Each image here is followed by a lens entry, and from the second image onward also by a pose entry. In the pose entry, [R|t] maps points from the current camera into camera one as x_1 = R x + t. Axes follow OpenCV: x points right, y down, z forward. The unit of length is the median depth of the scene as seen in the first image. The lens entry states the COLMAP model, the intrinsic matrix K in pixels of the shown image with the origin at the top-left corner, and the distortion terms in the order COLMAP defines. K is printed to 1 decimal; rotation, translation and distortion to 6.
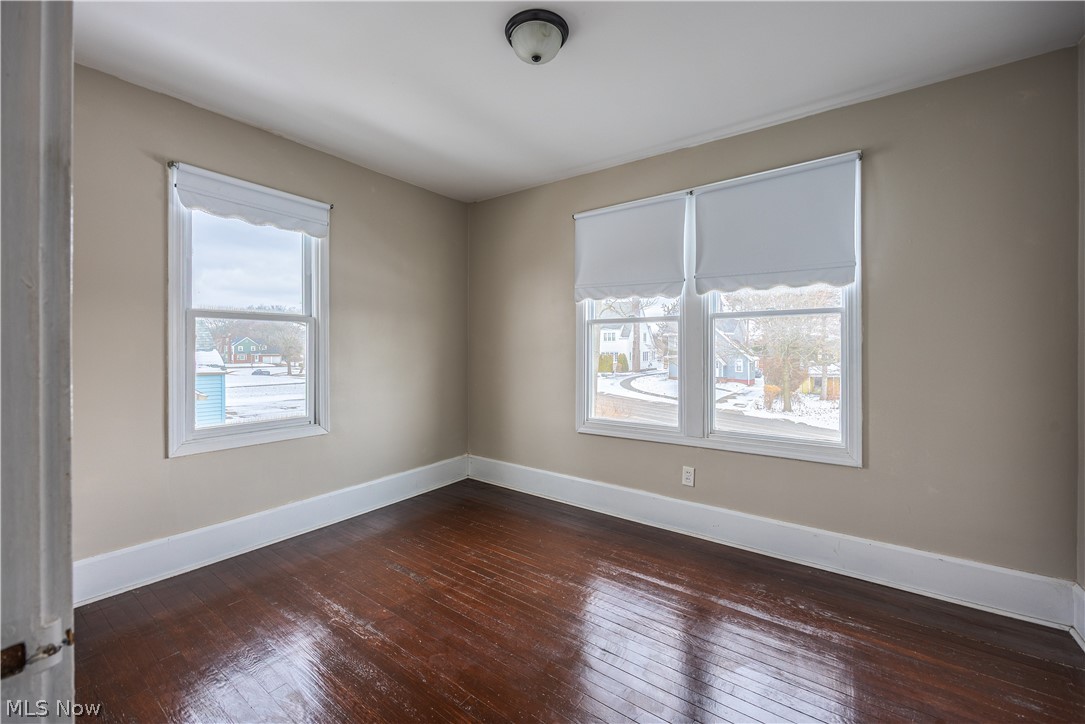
lens RADIAL K [[427.8, 0, 536.6], [0, 427.8, 349.7], [0, 0, 1]] dist [-0.002461, -0.000031]
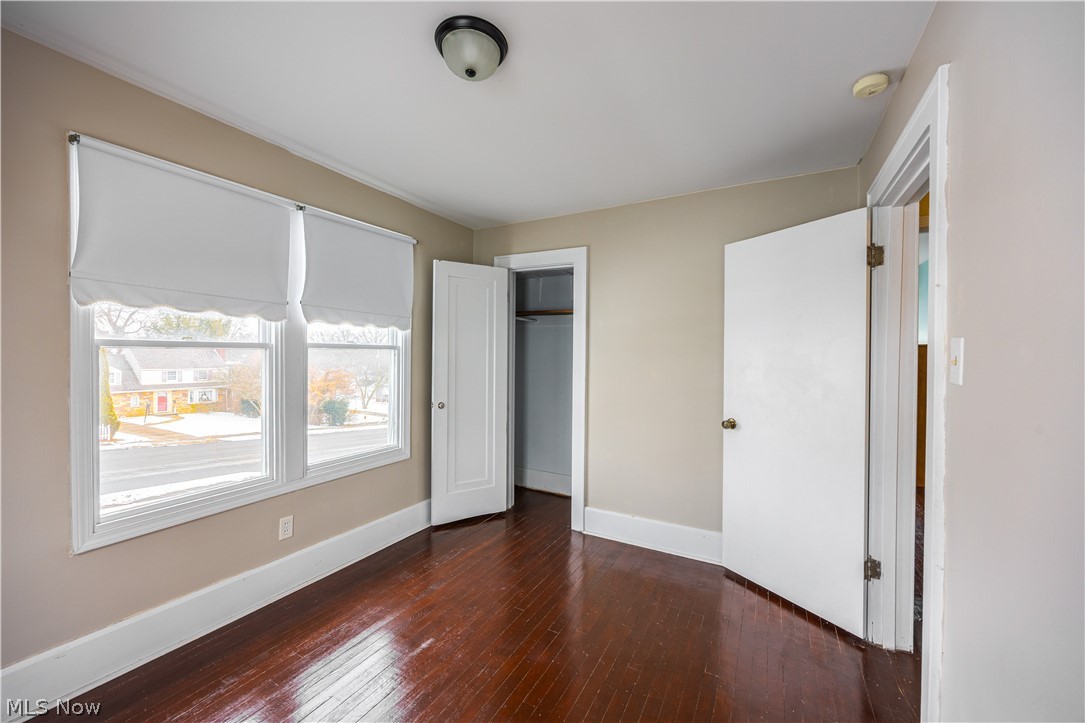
lens RADIAL K [[427.8, 0, 536.6], [0, 427.8, 349.2], [0, 0, 1]] dist [-0.002461, -0.000031]
pose [[-0.115924, 0.001045, 0.993257, -0.580352], [-0.015087, 0.999882, -0.002813, -0.075604], [-0.993143, -0.015311, -0.115895, 0.603253]]
